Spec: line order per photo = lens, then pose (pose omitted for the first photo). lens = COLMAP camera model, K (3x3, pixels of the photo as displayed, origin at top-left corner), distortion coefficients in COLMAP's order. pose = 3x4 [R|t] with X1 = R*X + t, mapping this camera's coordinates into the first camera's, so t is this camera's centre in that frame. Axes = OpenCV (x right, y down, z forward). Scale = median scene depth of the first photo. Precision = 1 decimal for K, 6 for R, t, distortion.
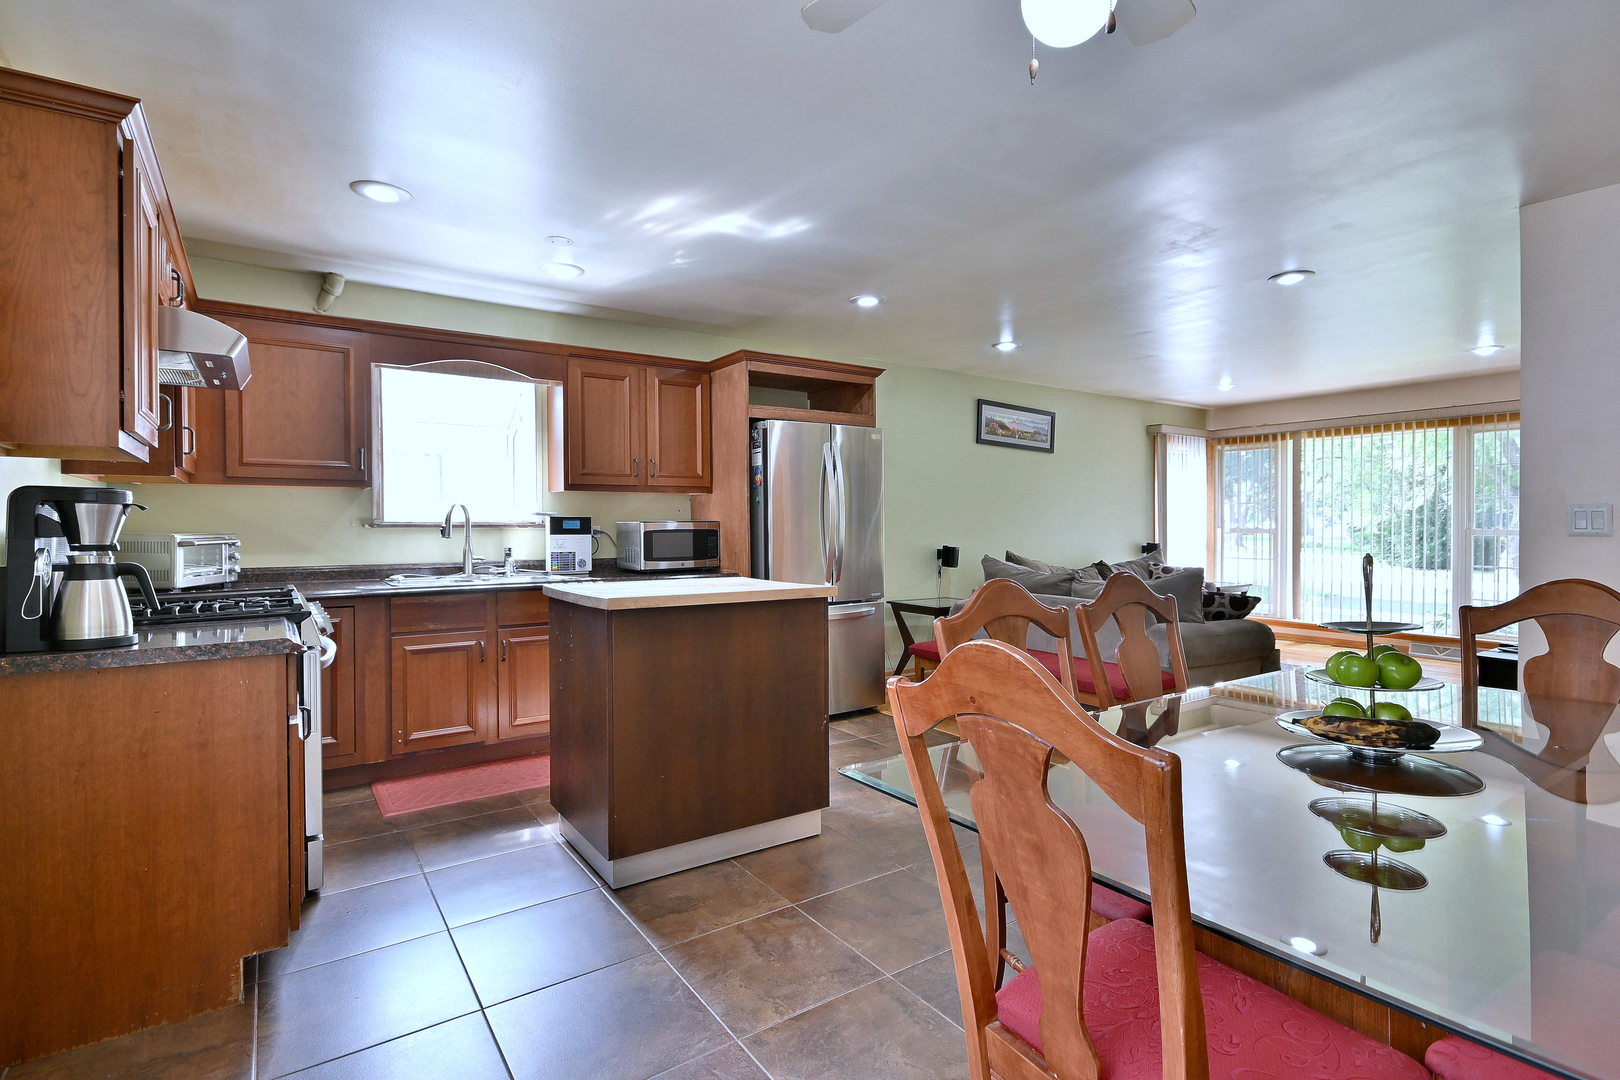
lens RADIAL K [[783.5, 0, 799.1], [0, 783.5, 531.8], [0, 0, 1]] dist [0.003034, 0.000493]
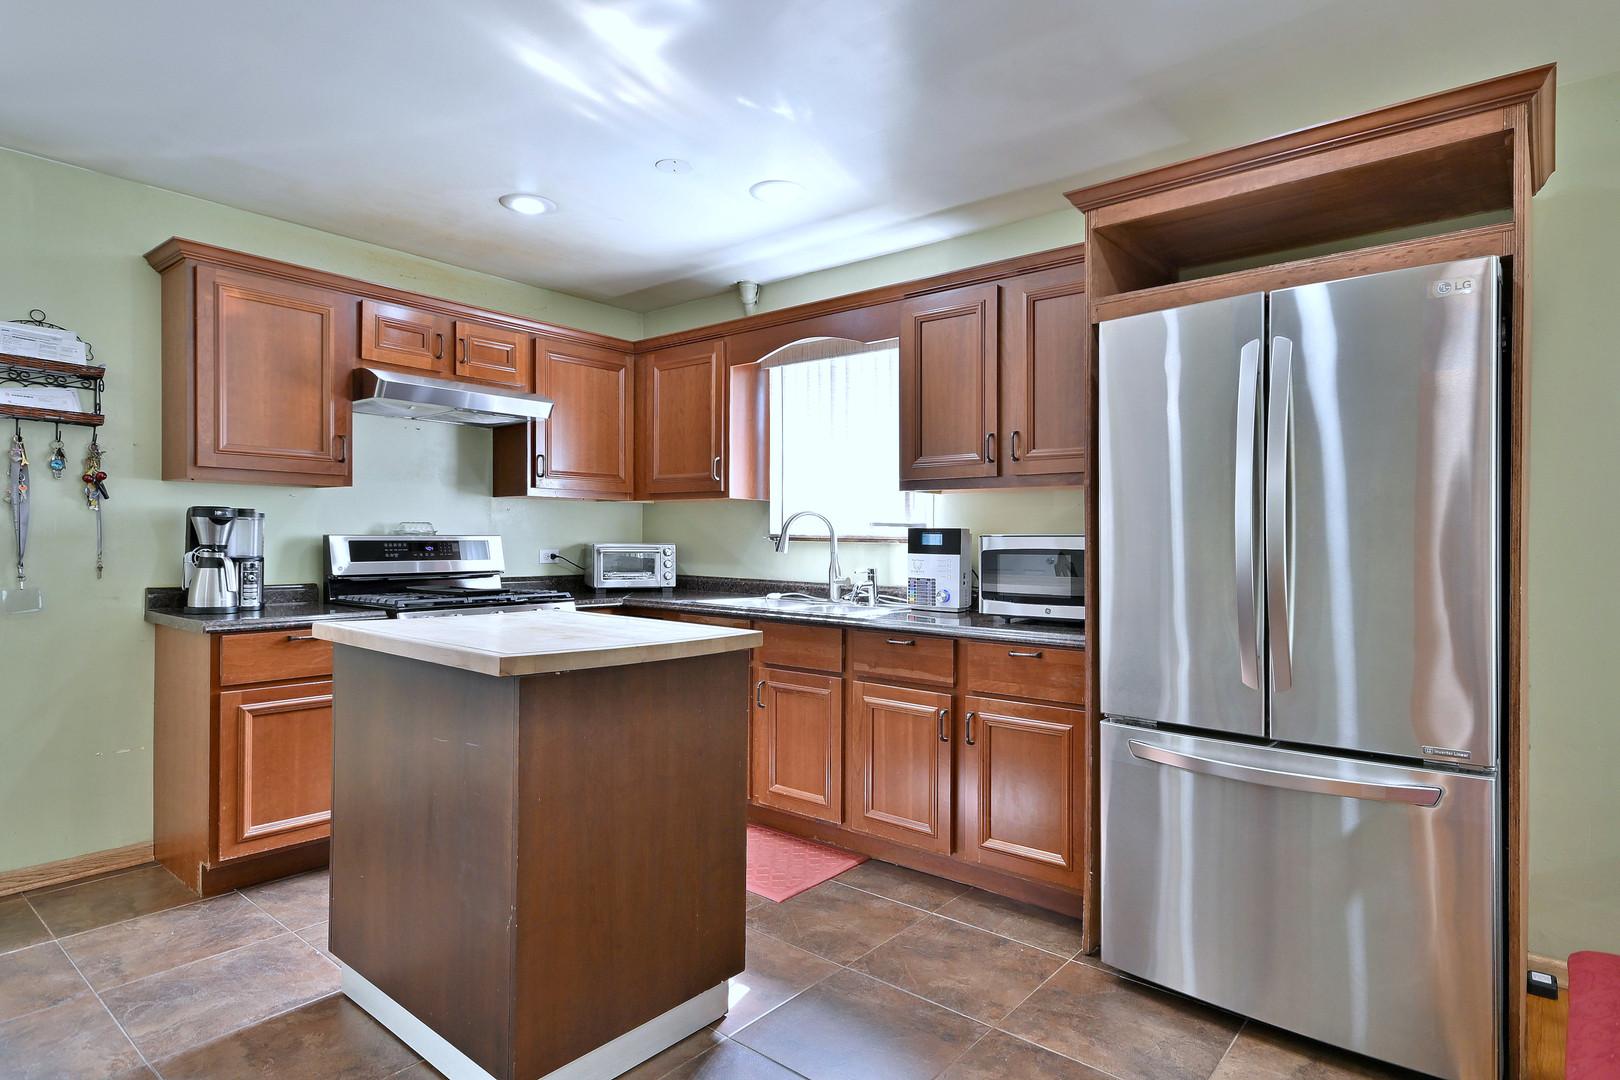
lens RADIAL K [[866.9, 0, 802.8], [0, 866.9, 547.7], [0, 0, 1]] dist [0.015371, 0.000601]
pose [[0.280607, 0.015147, -0.959703, 0.426905], [-0.020458, 0.999743, 0.009798, -0.007390], [0.959605, 0.016884, 0.280845, 0.689271]]
